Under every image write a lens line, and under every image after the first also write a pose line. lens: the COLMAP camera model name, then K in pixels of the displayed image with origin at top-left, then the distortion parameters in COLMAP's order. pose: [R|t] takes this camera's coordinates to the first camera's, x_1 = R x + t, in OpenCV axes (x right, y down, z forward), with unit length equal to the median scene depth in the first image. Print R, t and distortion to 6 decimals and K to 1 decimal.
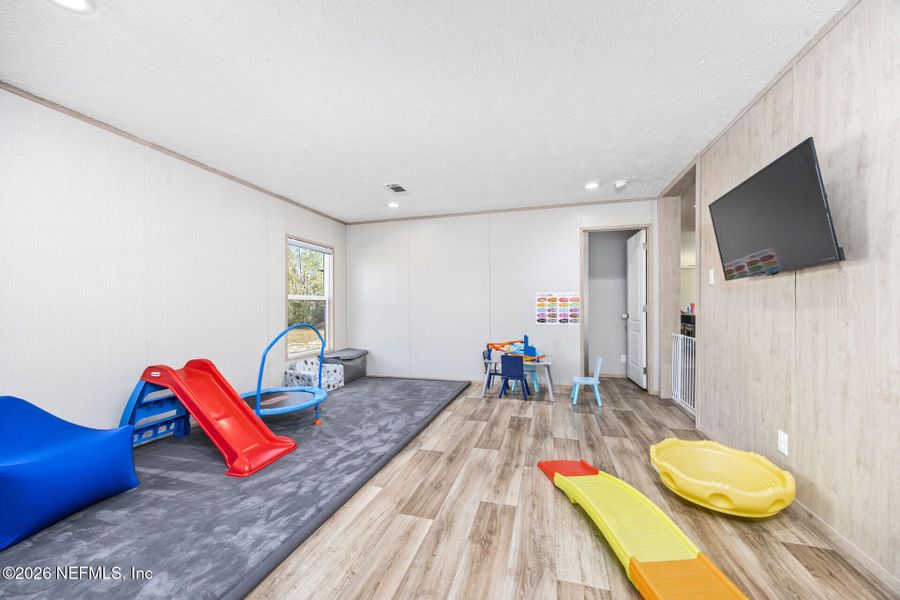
lens RADIAL K [[337.9, 0, 453.1], [0, 337.9, 302.3], [0, 0, 1]] dist [0.009154, -0.000014]
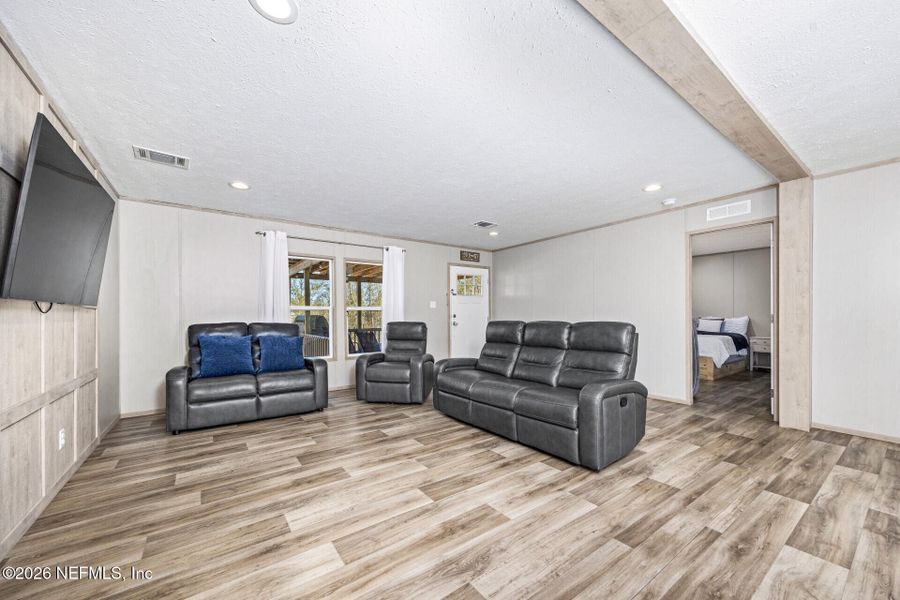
lens RADIAL K [[337.9, 0, 456.0], [0, 337.9, 320.1], [0, 0, 1]] dist [0.009154, -0.000014]
pose [[0.791087, 0.002391, -0.611699, 0.519839], [0.012852, 0.999707, 0.020528, 0.001043], [0.611568, -0.024100, 0.790824, 0.107684]]
